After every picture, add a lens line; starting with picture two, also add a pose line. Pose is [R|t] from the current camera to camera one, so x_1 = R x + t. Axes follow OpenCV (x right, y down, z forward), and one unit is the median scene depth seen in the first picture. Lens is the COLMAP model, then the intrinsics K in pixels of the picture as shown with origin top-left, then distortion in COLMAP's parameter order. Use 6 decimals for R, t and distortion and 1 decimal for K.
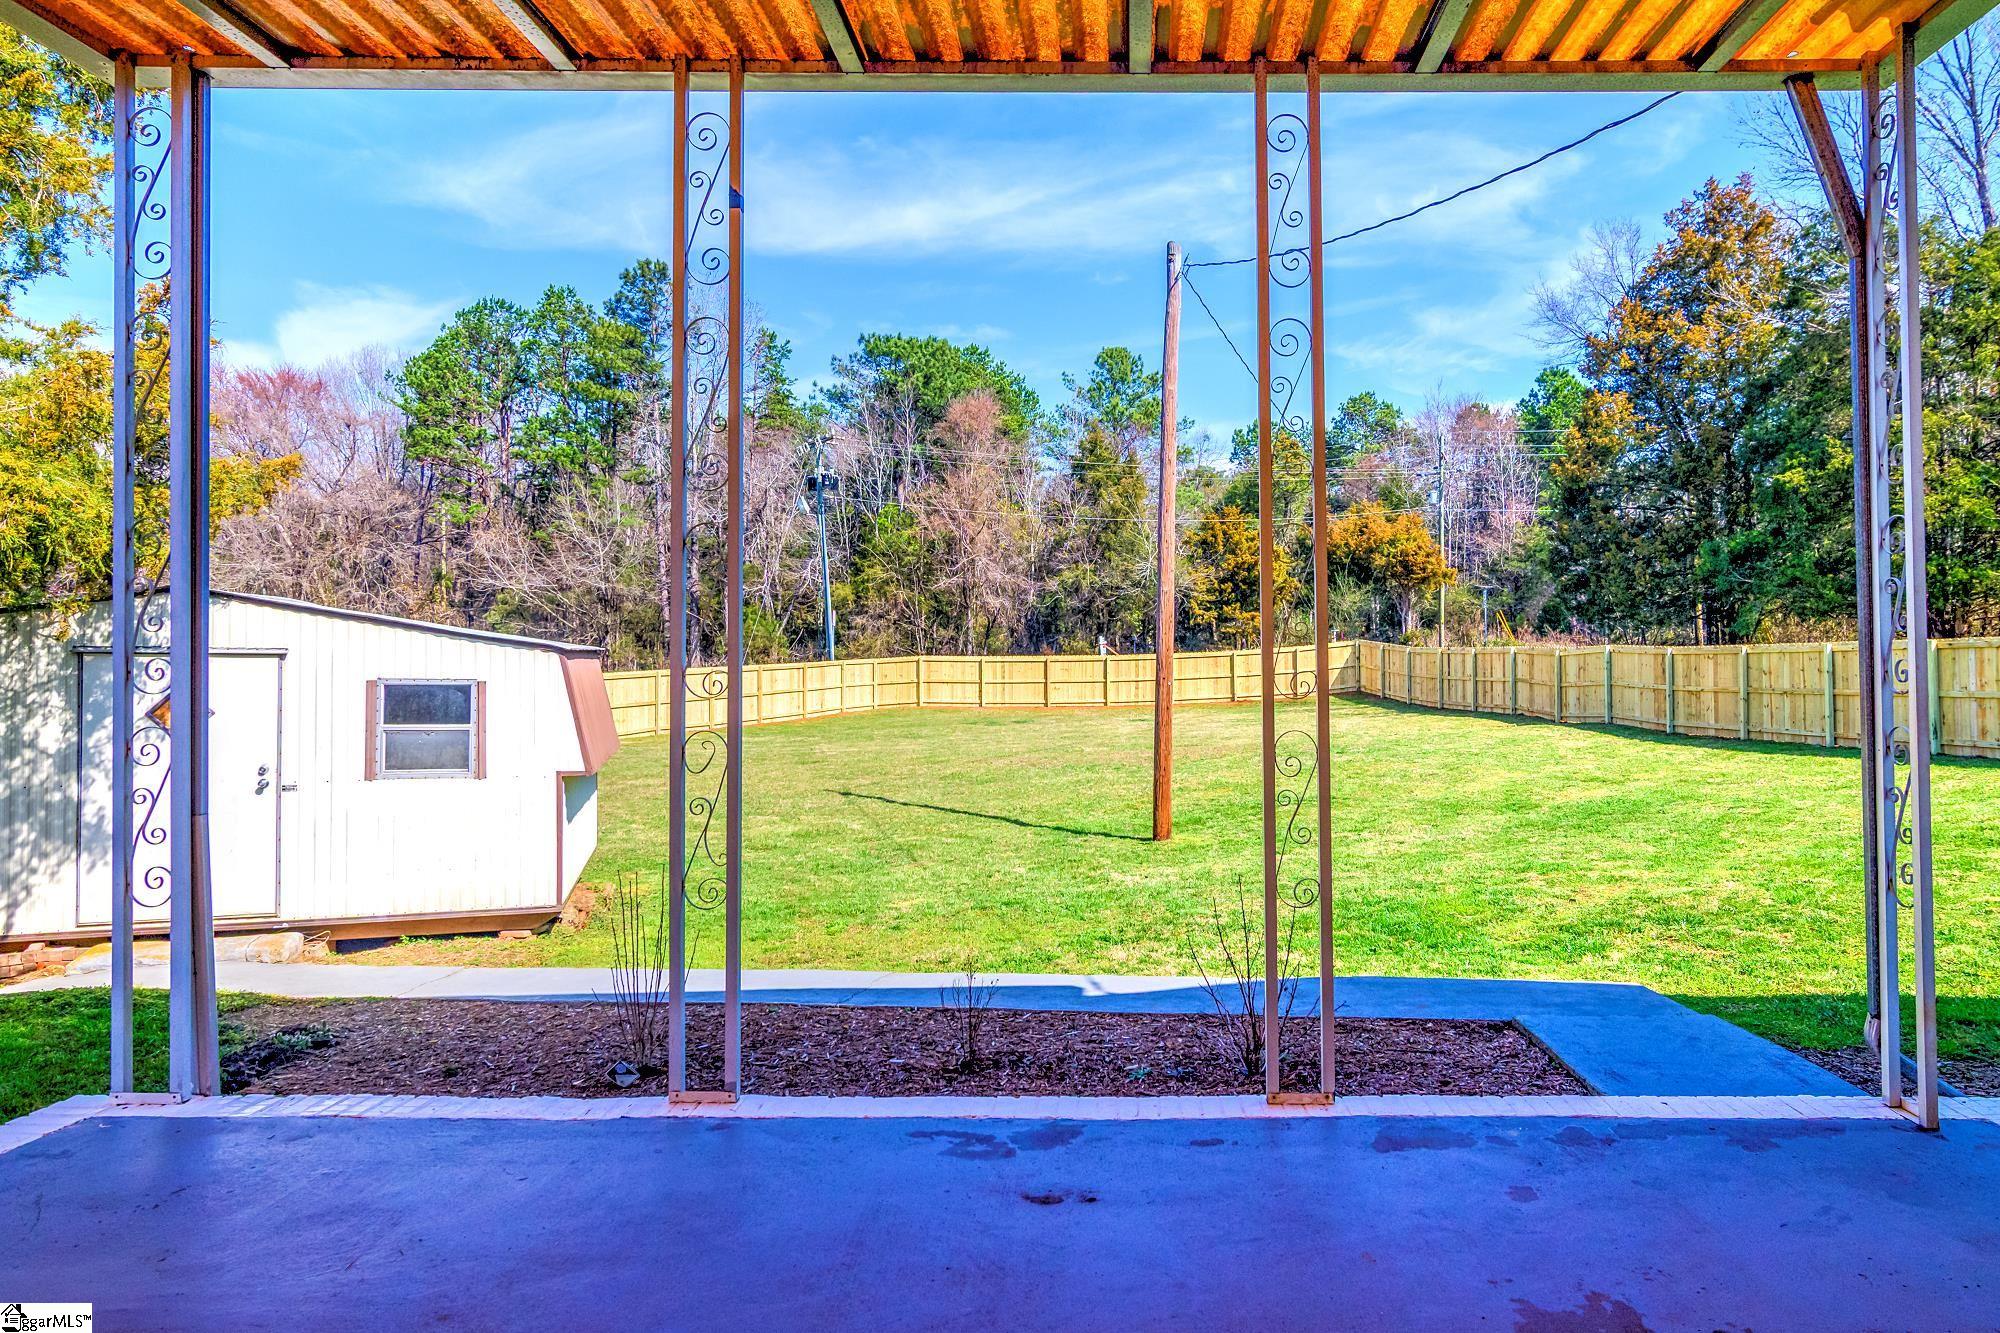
lens RADIAL K [[1204.6, 0, 998.7], [0, 1204.6, 621.6], [0, 0, 1]] dist [0.025198, 0.000090]
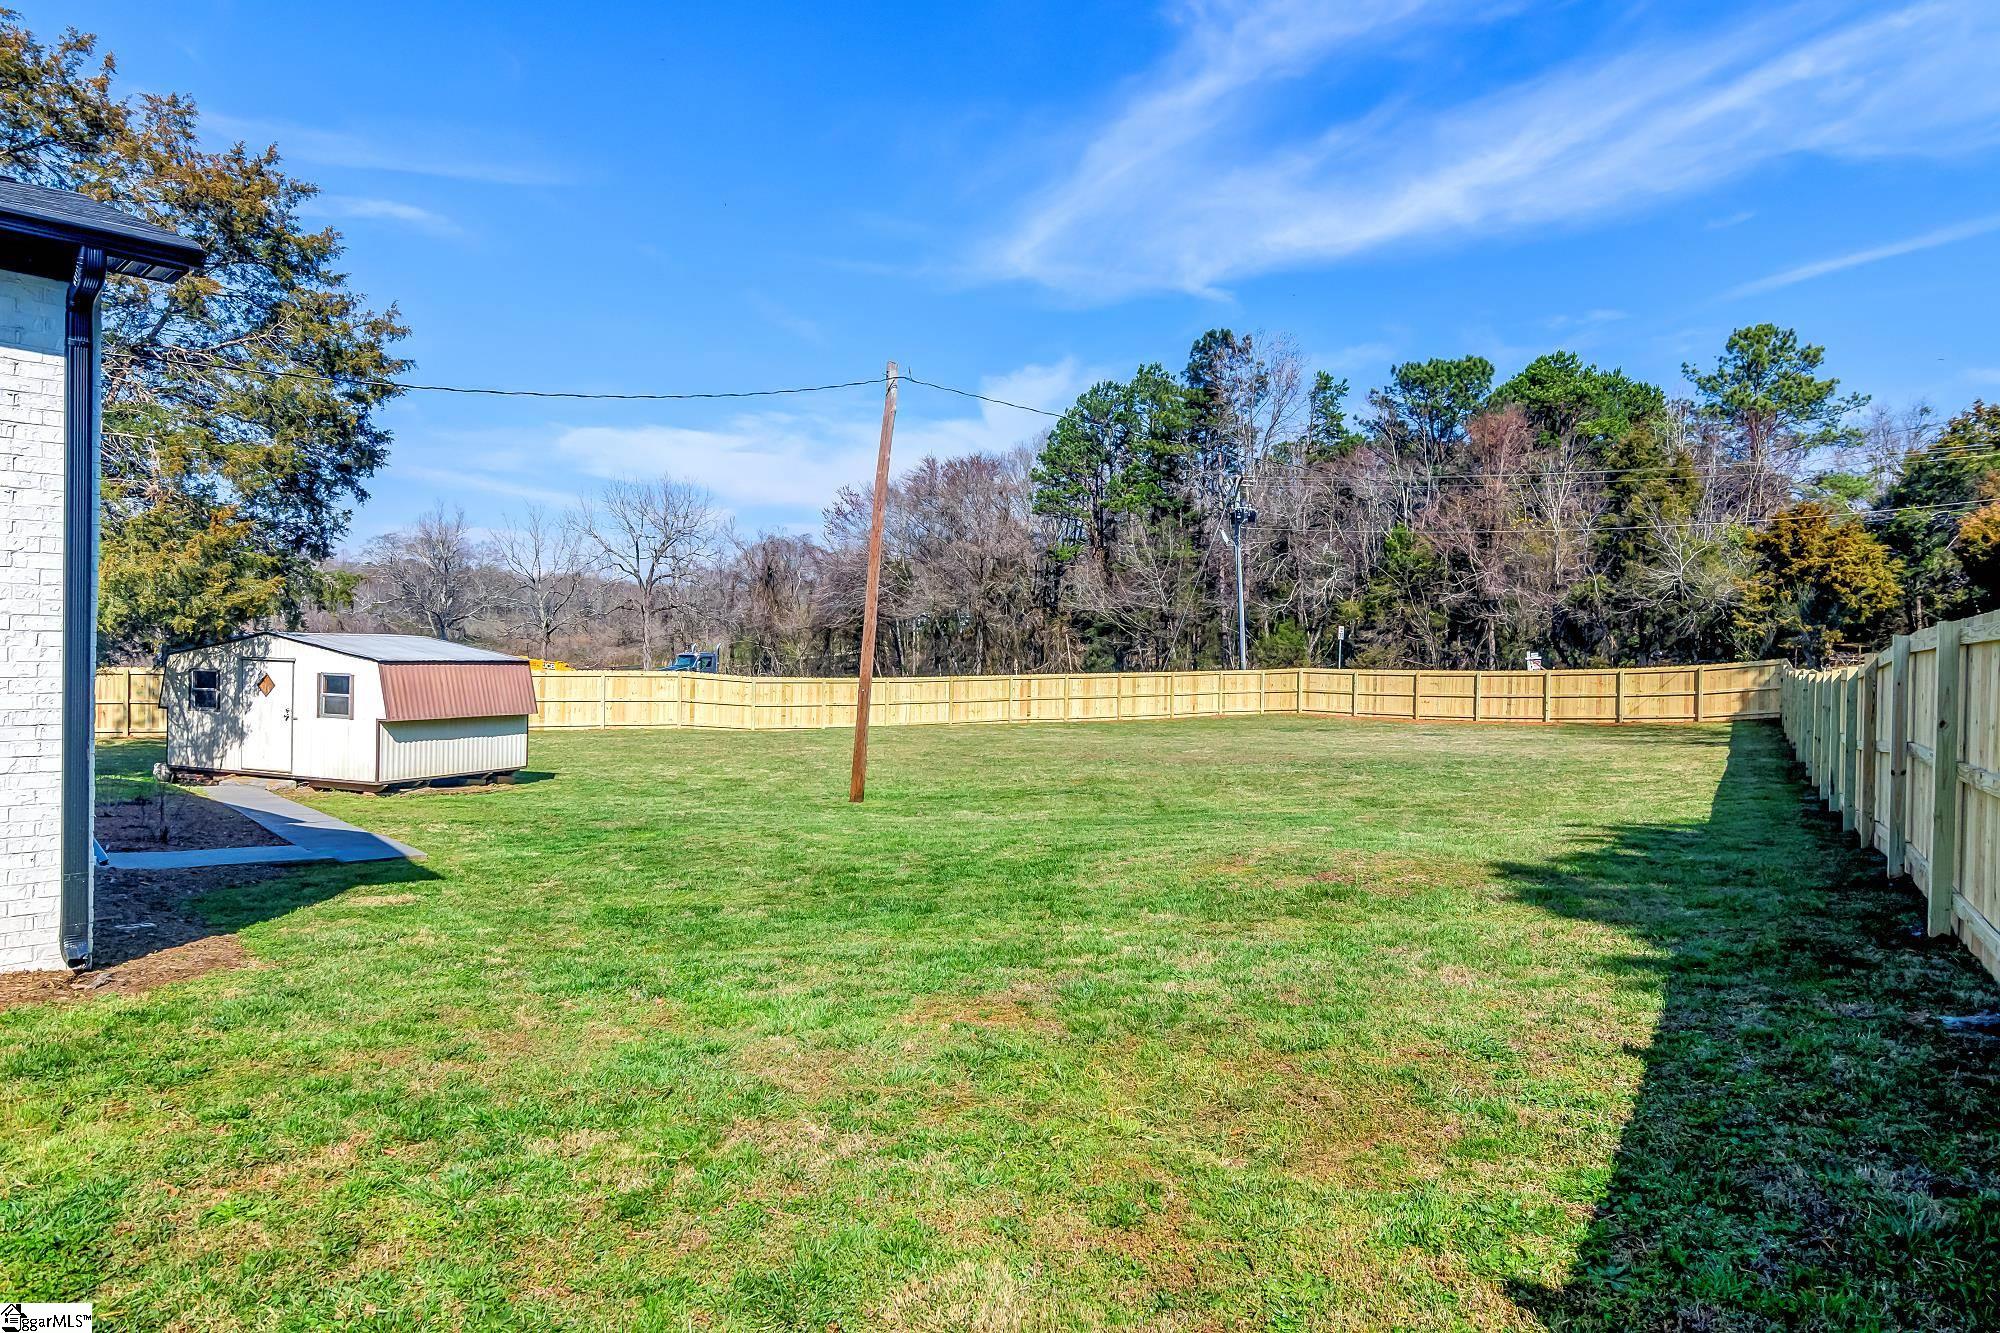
lens RADIAL K [[1087.4, 0, 1000.0], [0, 1087.4, 666.5], [0, 0, 1]] dist [0.001051, 0.000098]
pose [[0.780780, 0.015394, -0.624617, 0.344762], [0.003749, 0.999563, 0.029321, -0.003527], [0.624795, -0.025235, 0.780381, 0.044630]]
